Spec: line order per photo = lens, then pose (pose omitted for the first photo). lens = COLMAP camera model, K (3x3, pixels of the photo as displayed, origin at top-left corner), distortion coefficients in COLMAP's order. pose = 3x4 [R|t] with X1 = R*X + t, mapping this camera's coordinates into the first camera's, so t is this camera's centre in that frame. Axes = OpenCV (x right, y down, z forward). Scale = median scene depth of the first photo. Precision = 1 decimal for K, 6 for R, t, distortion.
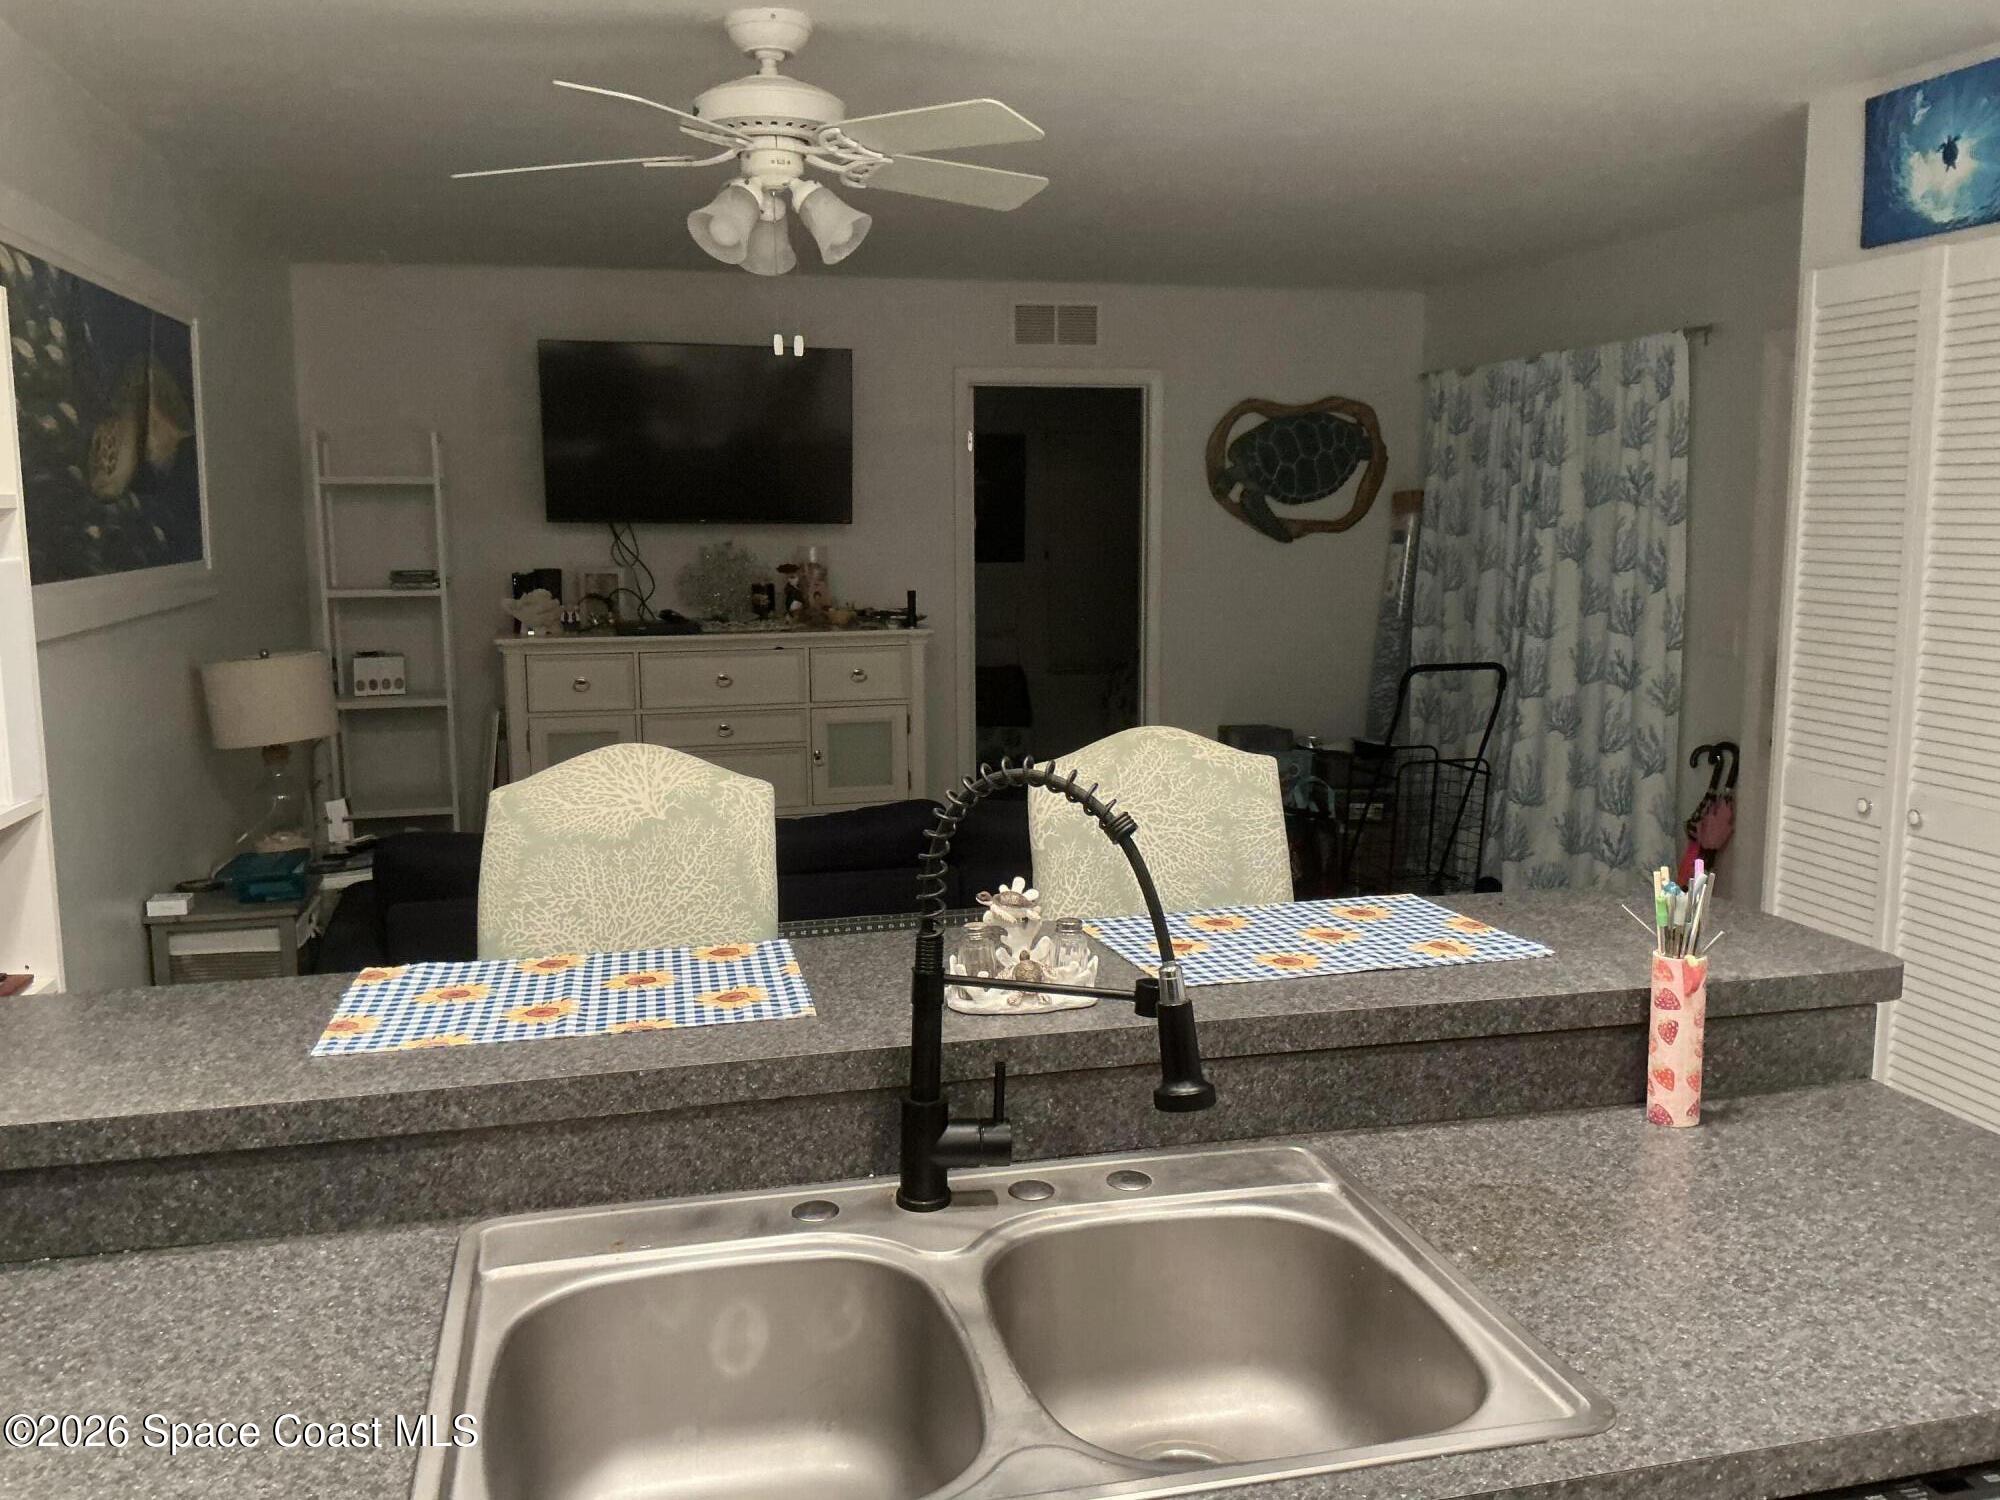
lens RADIAL K [[1659.6, 0, 994.5], [0, 1659.6, 755.7], [0, 0, 1]] dist [0.078165, -0.028977]
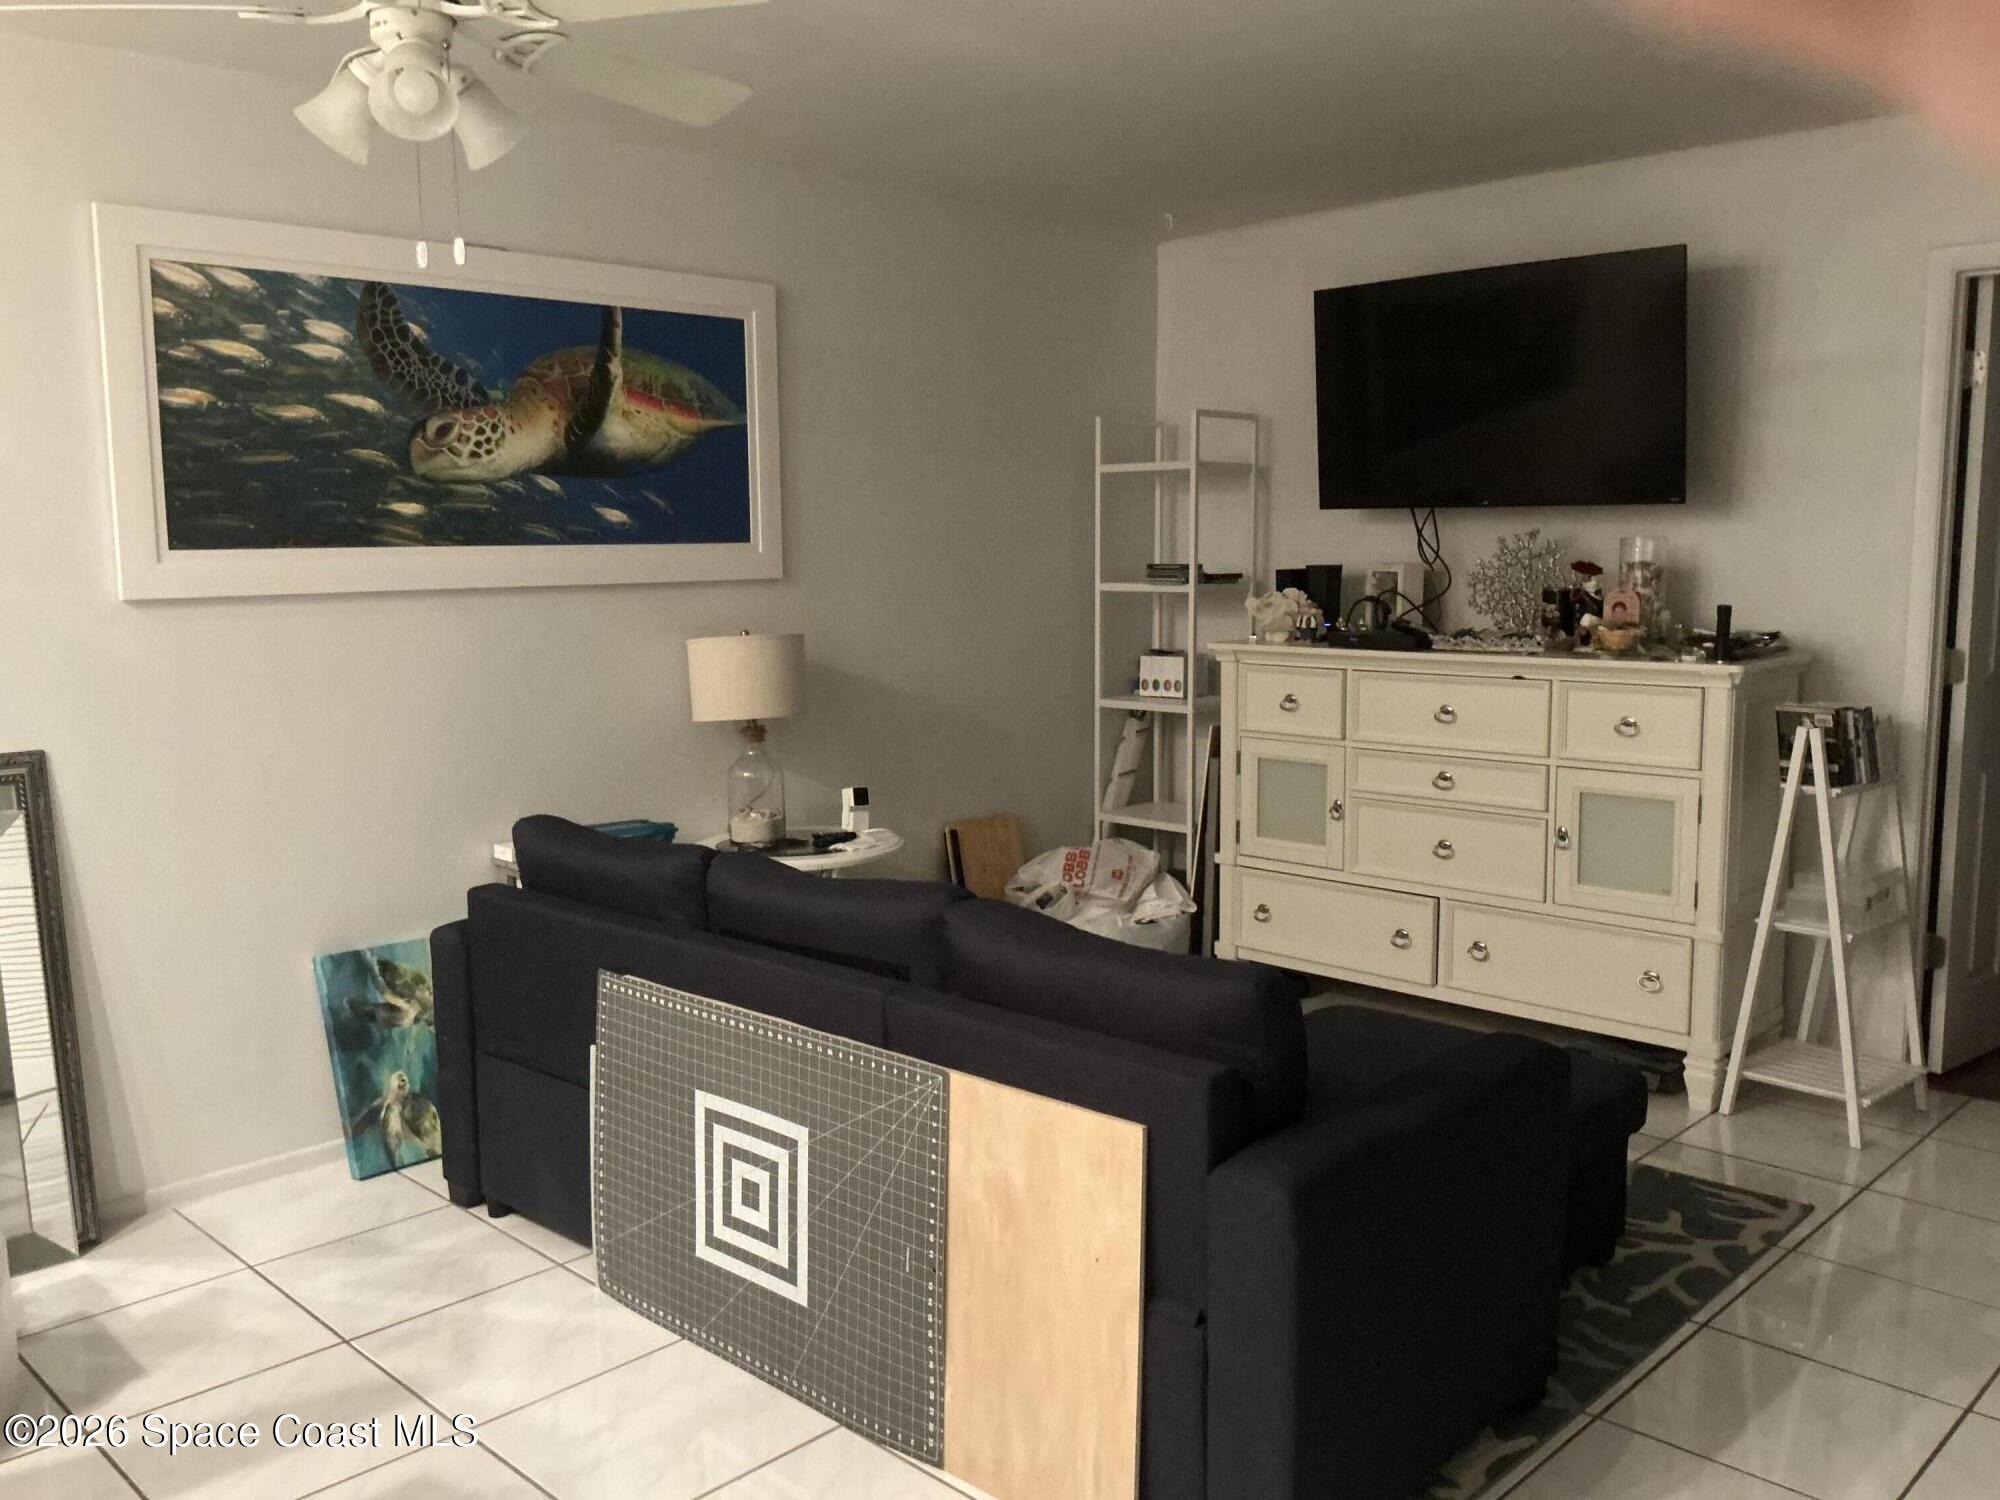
lens RADIAL K [[1659.6, 0, 994.6], [0, 1659.6, 736.0], [0, 0, 1]] dist [0.078165, -0.028977]
pose [[0.515036, 0.103515, -0.850895, 0.379753], [-0.123642, 0.991272, 0.045753, -0.045174], [0.848204, 0.081642, 0.523340, 0.432650]]
